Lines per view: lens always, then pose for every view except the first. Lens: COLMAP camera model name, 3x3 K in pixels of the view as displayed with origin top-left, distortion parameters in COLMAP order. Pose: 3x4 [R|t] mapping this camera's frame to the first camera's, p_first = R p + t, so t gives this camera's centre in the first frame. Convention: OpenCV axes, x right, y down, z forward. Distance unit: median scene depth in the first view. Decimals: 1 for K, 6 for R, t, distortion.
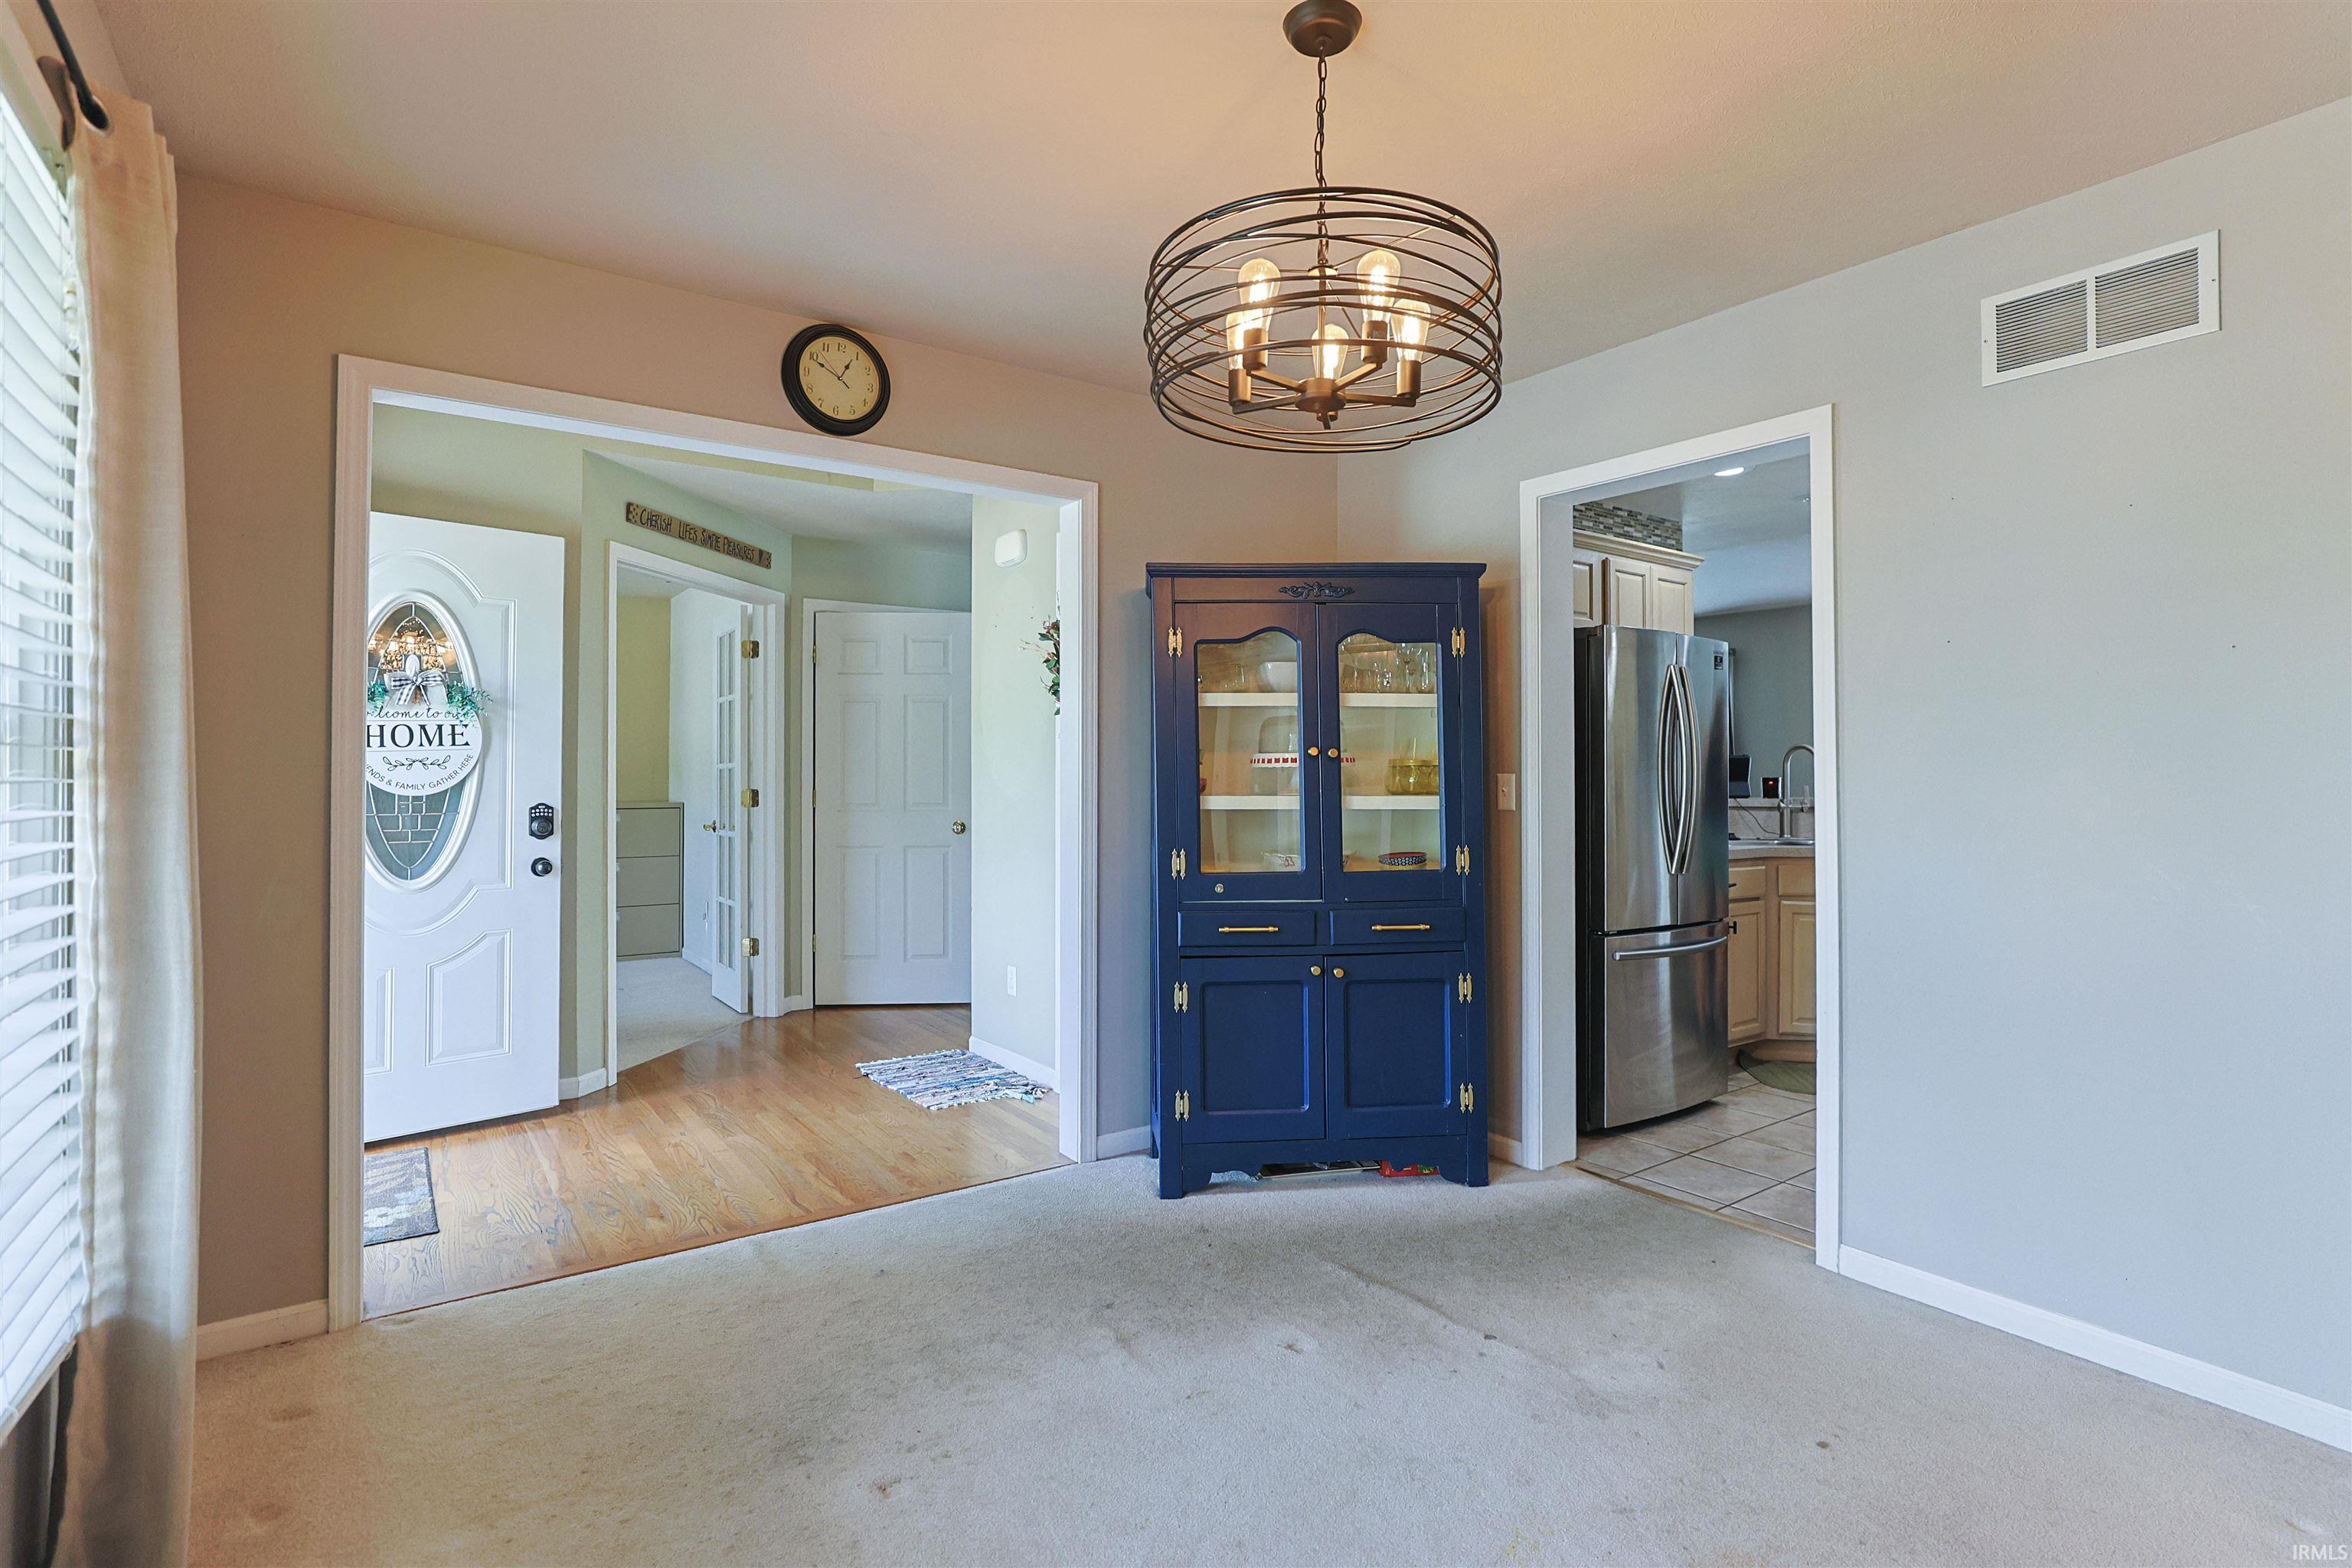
lens RADIAL K [[1136.8, 0, 1181.9], [0, 1136.8, 757.9], [0, 0, 1]] dist [-0.003840, -0.000207]
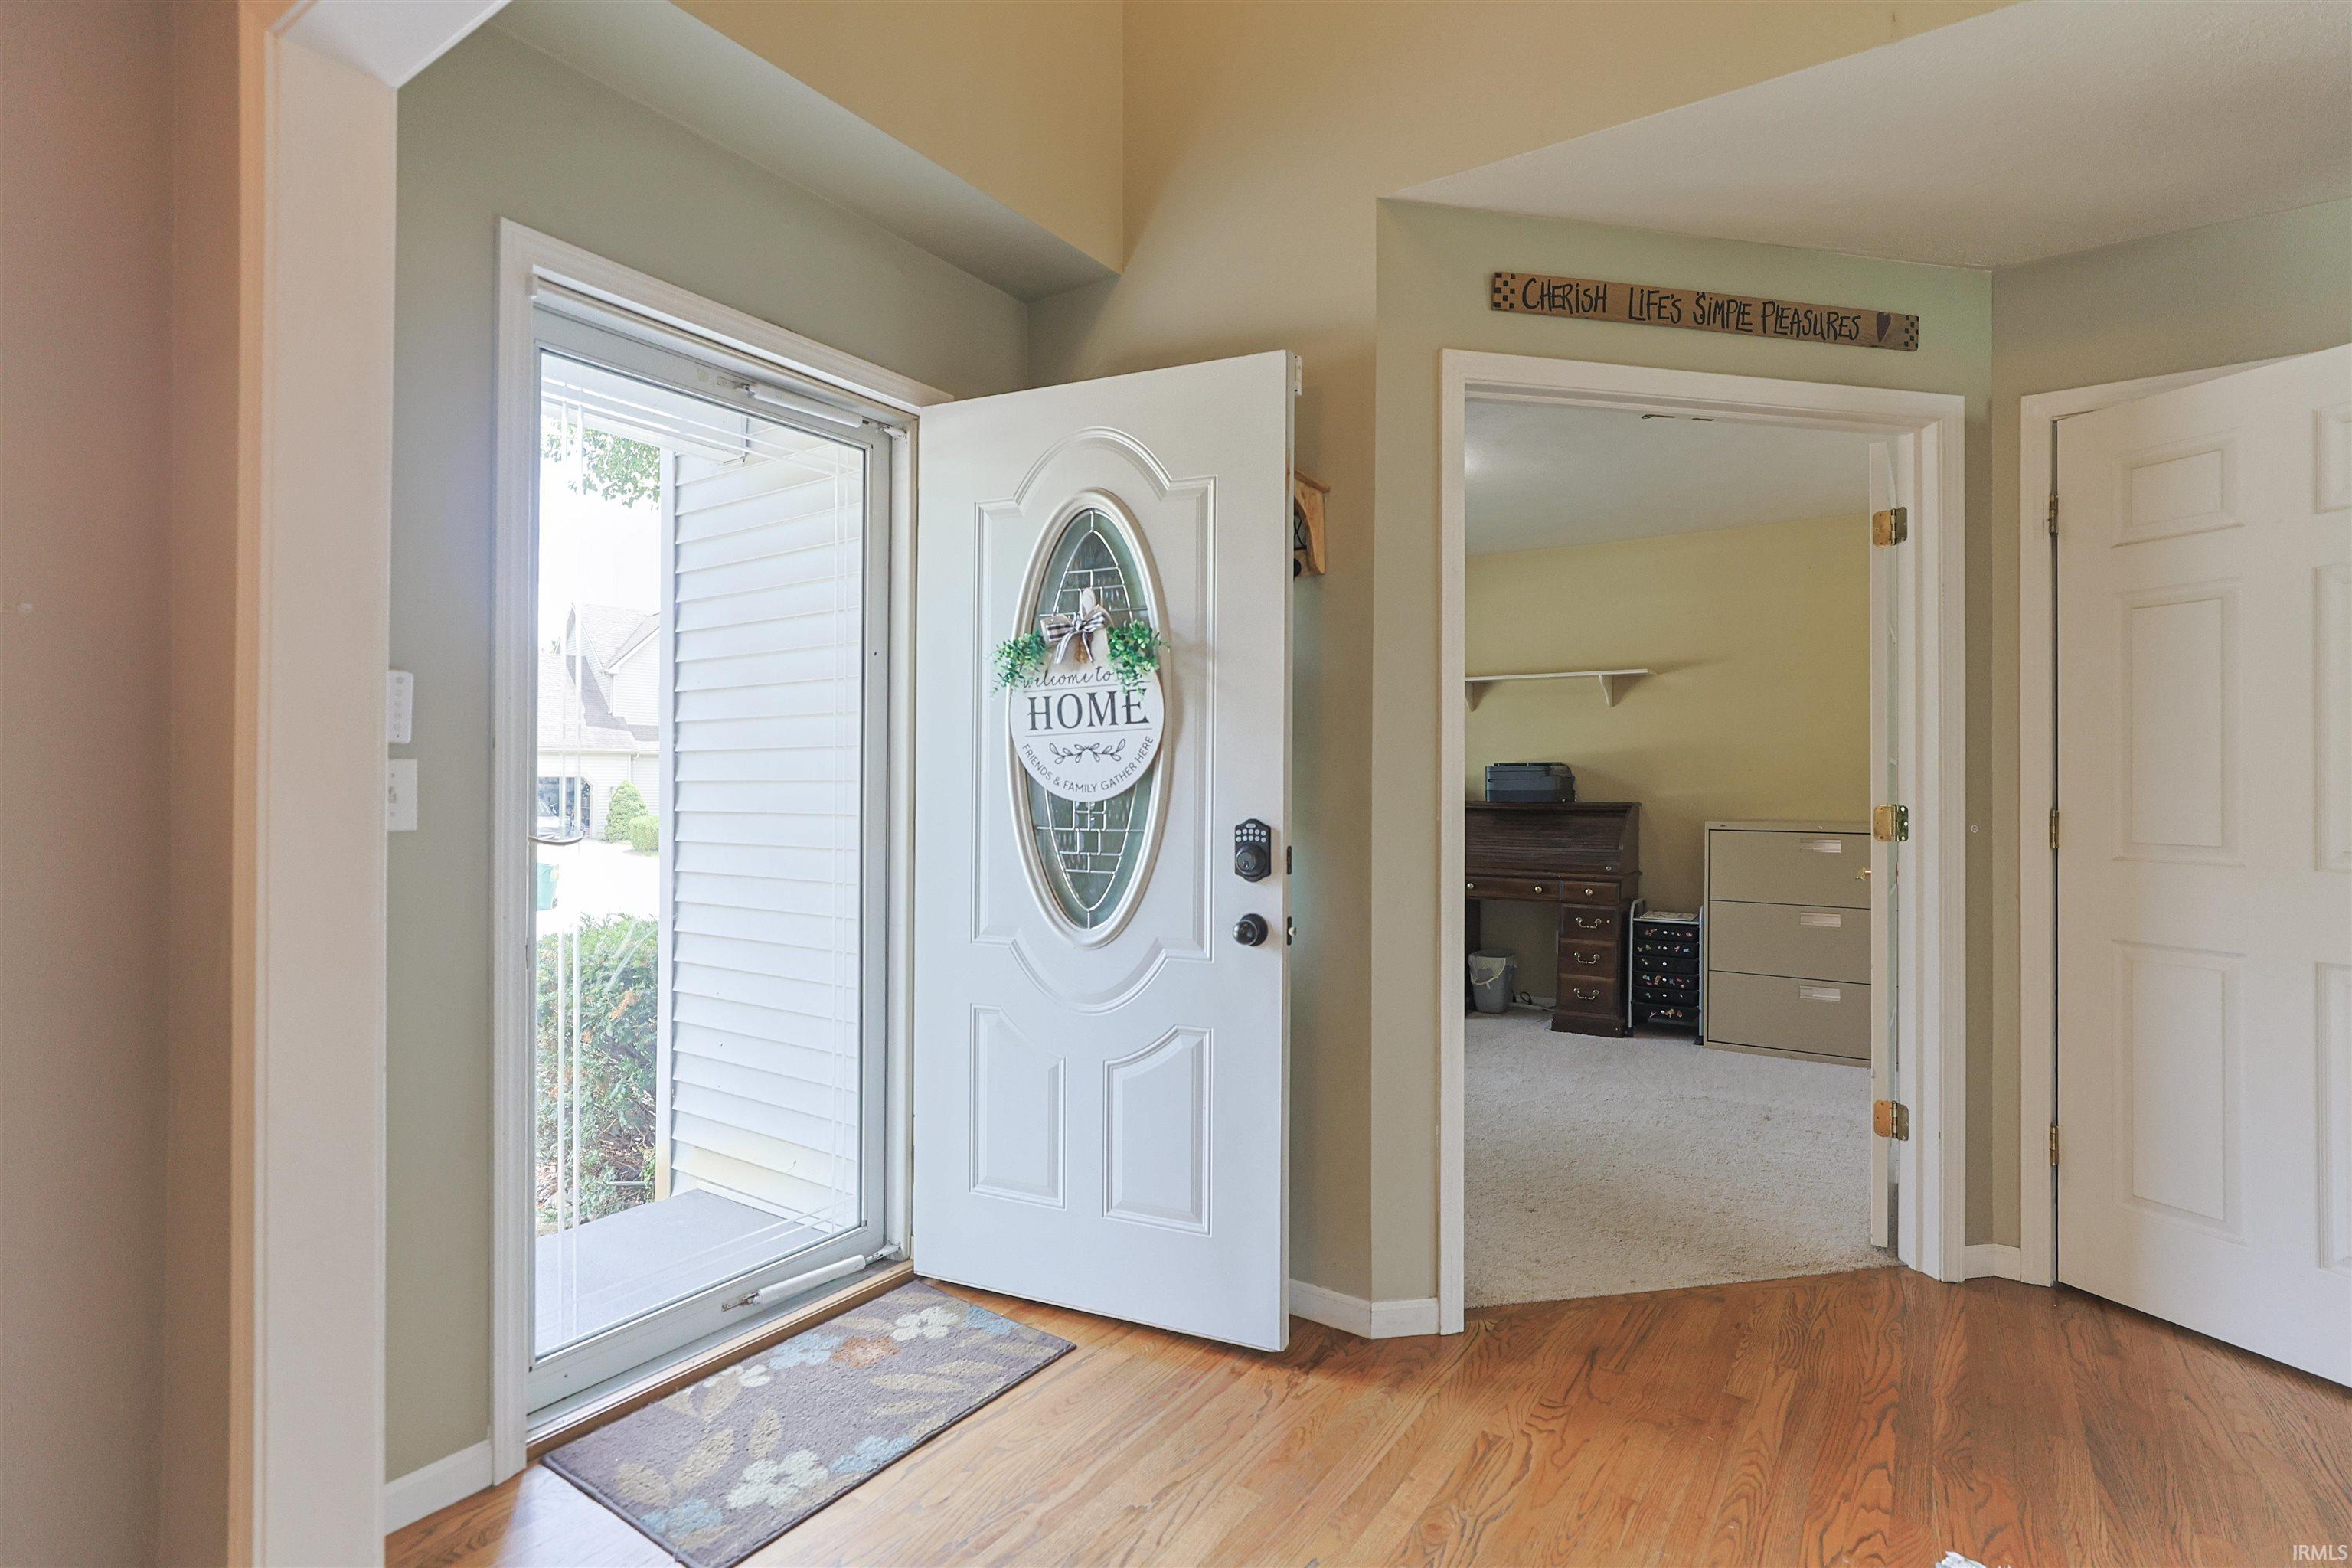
lens RADIAL K [[1126.2, 0, 1169.4], [0, 1126.2, 784.9], [0, 0, 1]] dist [-0.001099, 0.000479]
pose [[0.362288, 0.000358, -0.932066, -0.047053], [0.007676, 0.999965, 0.003367, 0.021519], [0.932035, -0.008375, 0.362273, 0.794710]]
